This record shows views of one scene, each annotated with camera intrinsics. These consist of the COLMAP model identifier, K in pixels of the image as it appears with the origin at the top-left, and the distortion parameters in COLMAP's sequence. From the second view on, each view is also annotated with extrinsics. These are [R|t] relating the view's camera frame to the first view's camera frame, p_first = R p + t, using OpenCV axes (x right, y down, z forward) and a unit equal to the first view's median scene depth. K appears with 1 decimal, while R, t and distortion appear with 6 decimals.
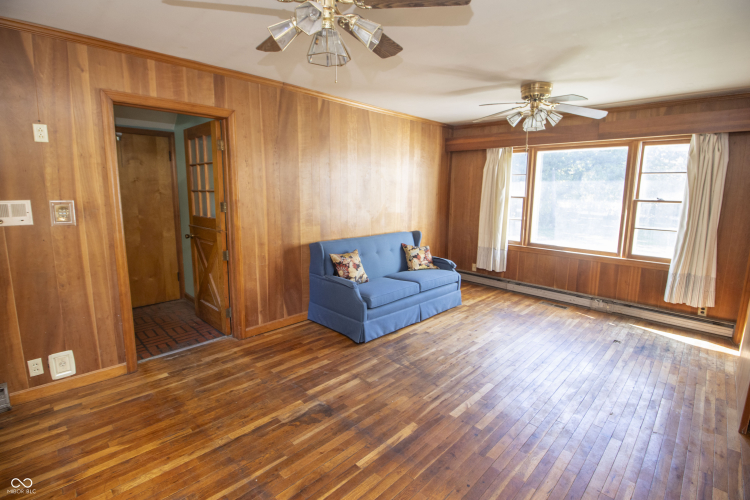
lens RADIAL K [[346.9, 0, 377.9], [0, 346.9, 240.8], [0, 0, 1]] dist [0.001547, -0.013844]
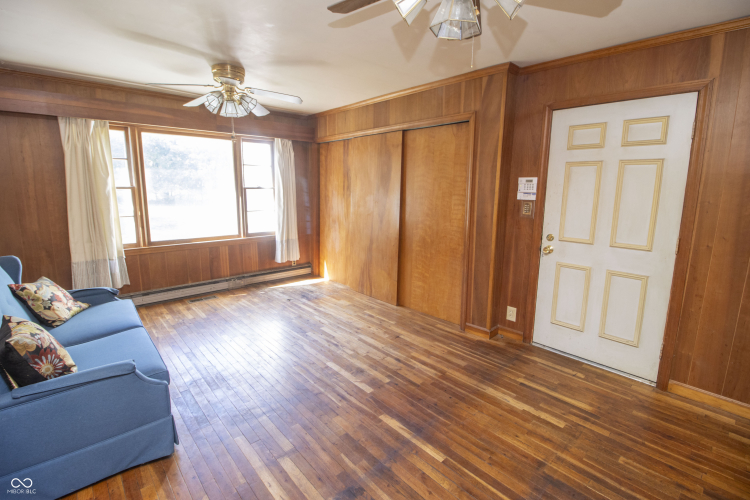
lens RADIAL K [[346.9, 0, 377.9], [0, 346.9, 240.8], [0, 0, 1]] dist [0.001547, -0.013844]
pose [[0.050107, -0.170827, 0.984026, -0.467840], [0.134862, 0.977397, 0.162809, -0.077299], [-0.989597, 0.124549, 0.072013, 0.515900]]
